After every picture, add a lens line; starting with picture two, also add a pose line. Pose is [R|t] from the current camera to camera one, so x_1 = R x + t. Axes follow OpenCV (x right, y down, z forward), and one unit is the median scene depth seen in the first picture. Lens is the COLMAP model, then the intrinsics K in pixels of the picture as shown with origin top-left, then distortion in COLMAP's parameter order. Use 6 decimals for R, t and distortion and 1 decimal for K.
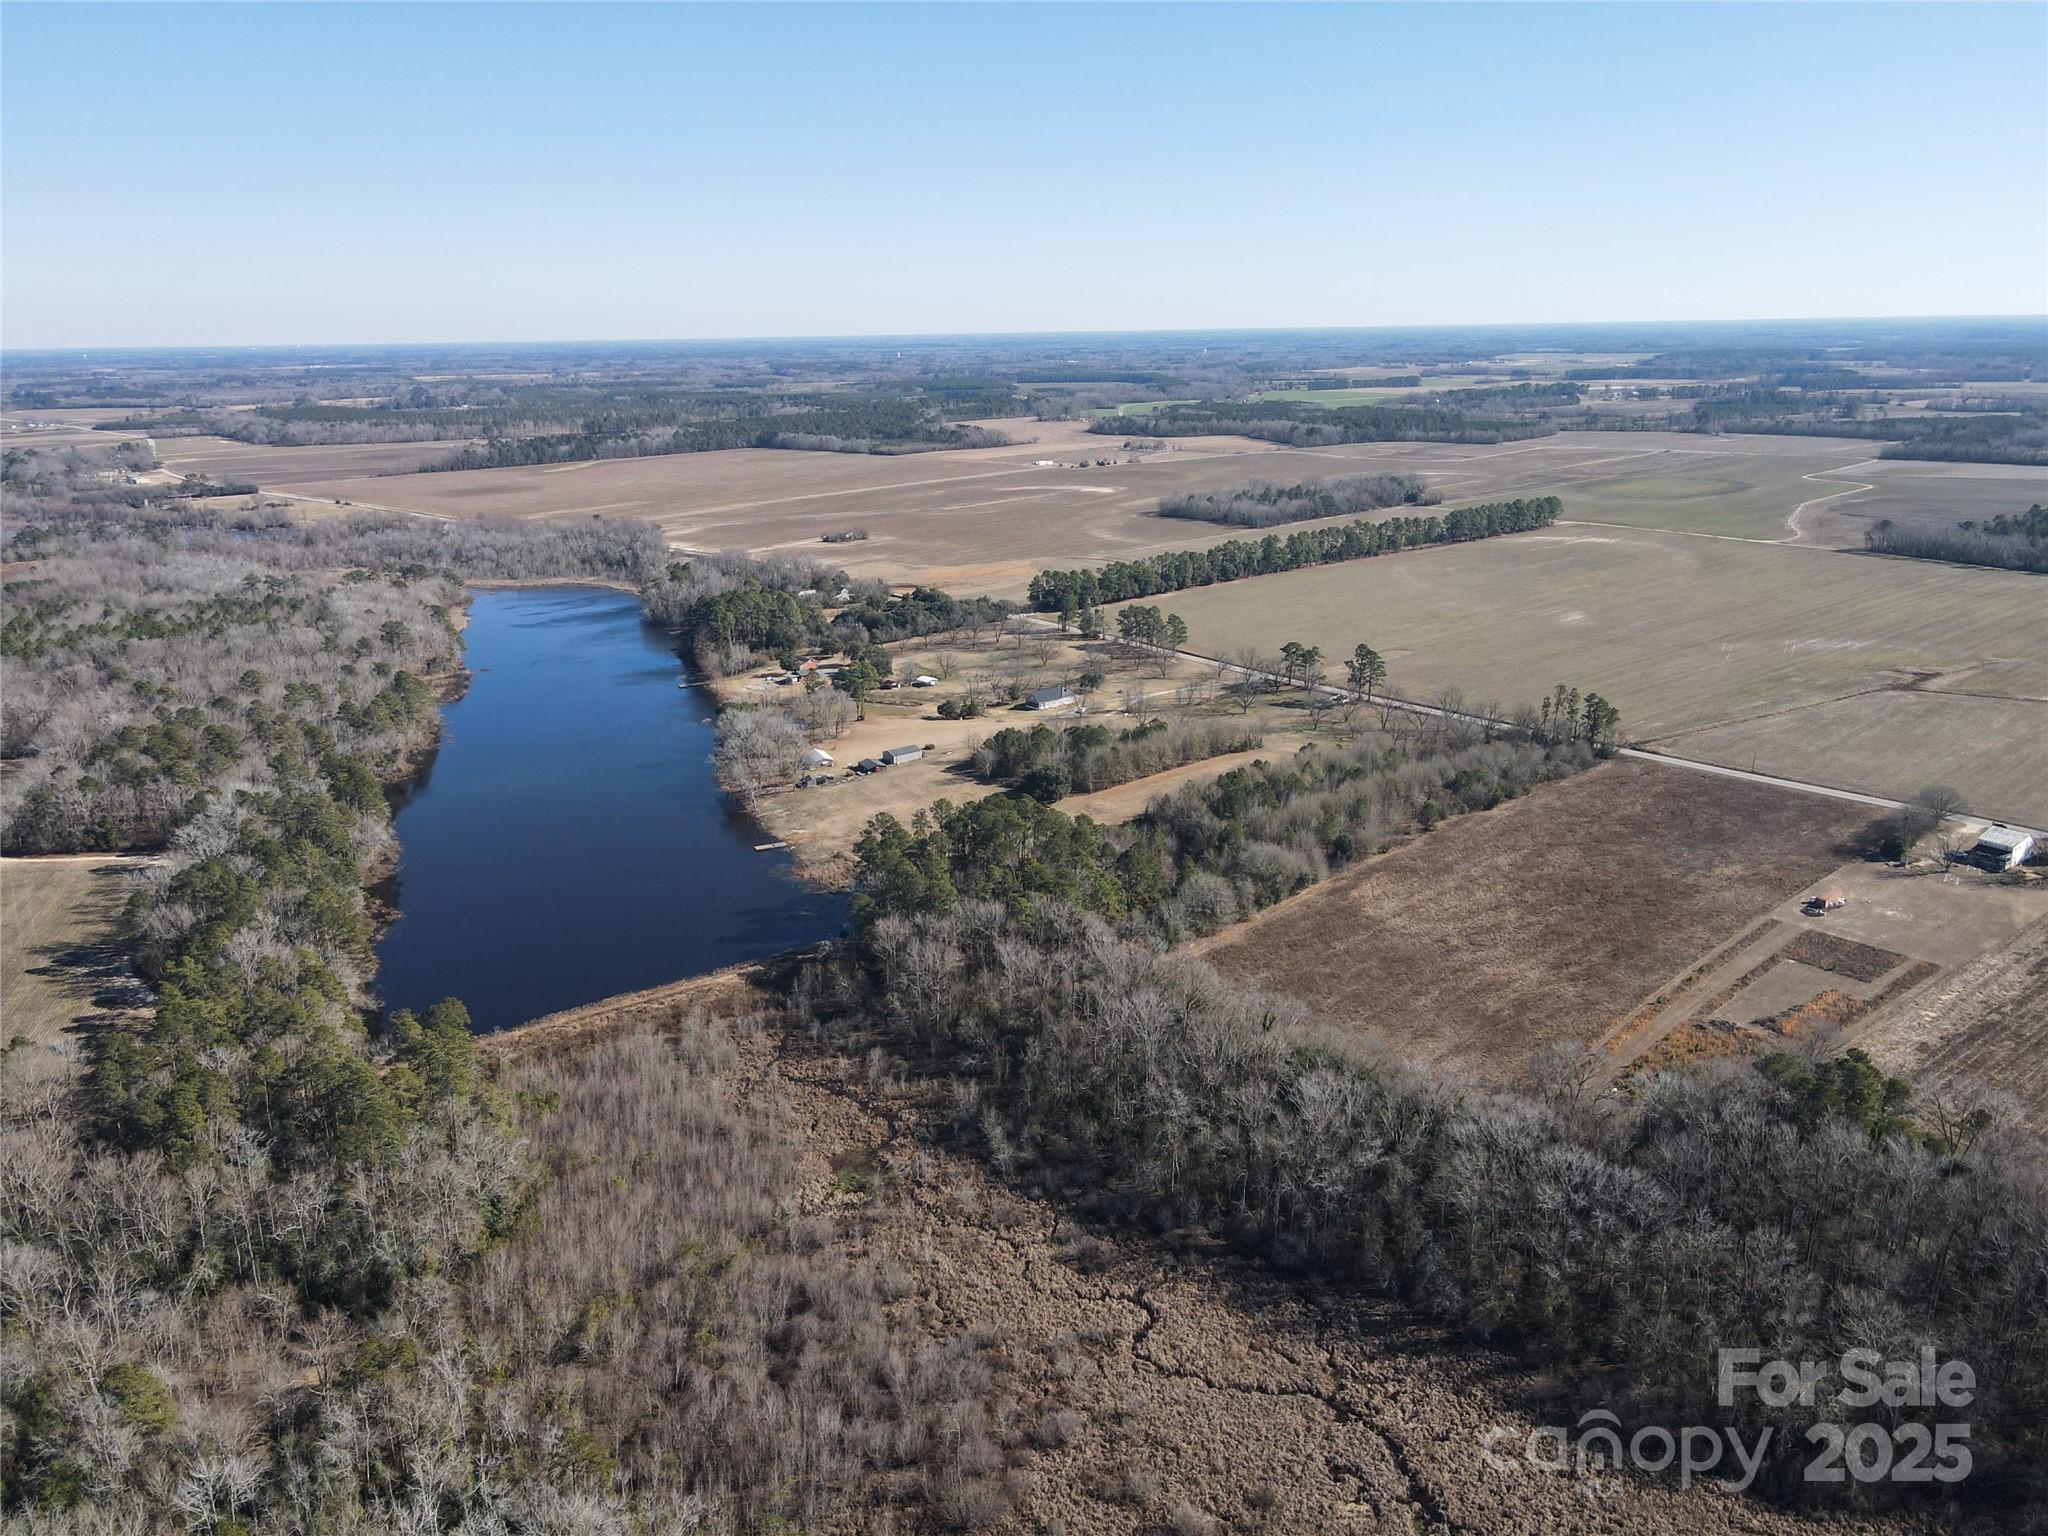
lens RADIAL K [[1501.8, 0, 1022.3], [0, 1501.8, 752.5], [0, 0, 1]] dist [0.002269, 0.025737]
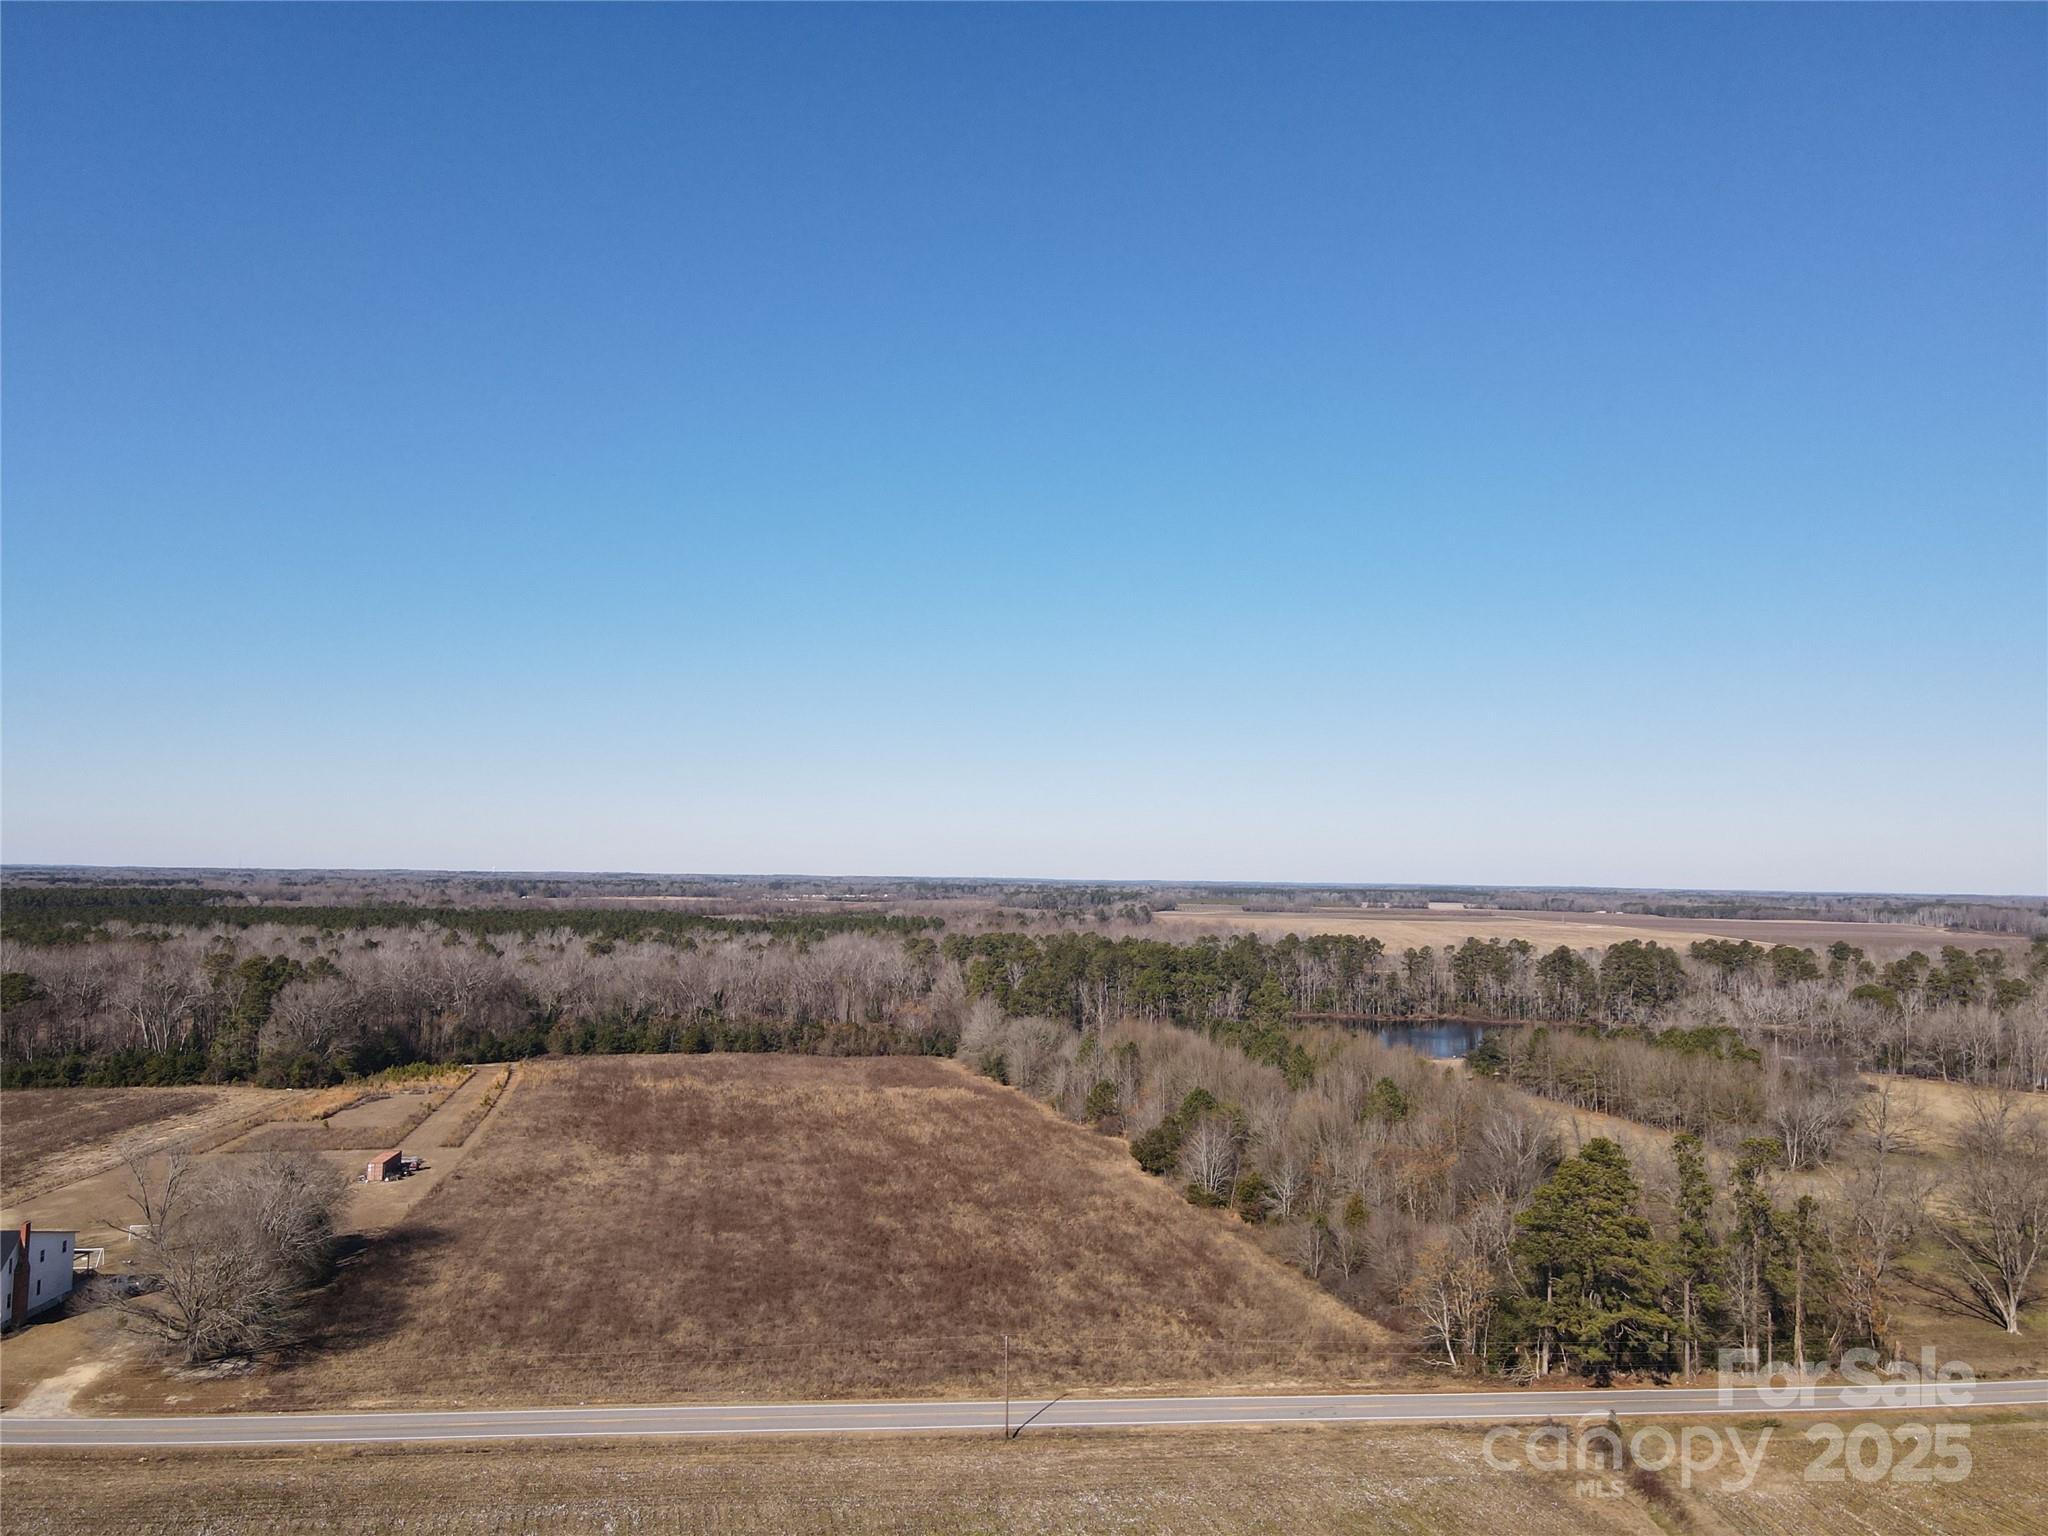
lens RADIAL K [[1501.8, 0, 1010.4], [0, 1501.8, 768.8], [0, 0, 1]] dist [0.002269, 0.025737]
pose [[-0.503442, -0.049915, -0.862586, 0.624062], [-0.246549, 0.965122, 0.088048, -0.092941], [0.828106, 0.256997, -0.498190, 0.994745]]
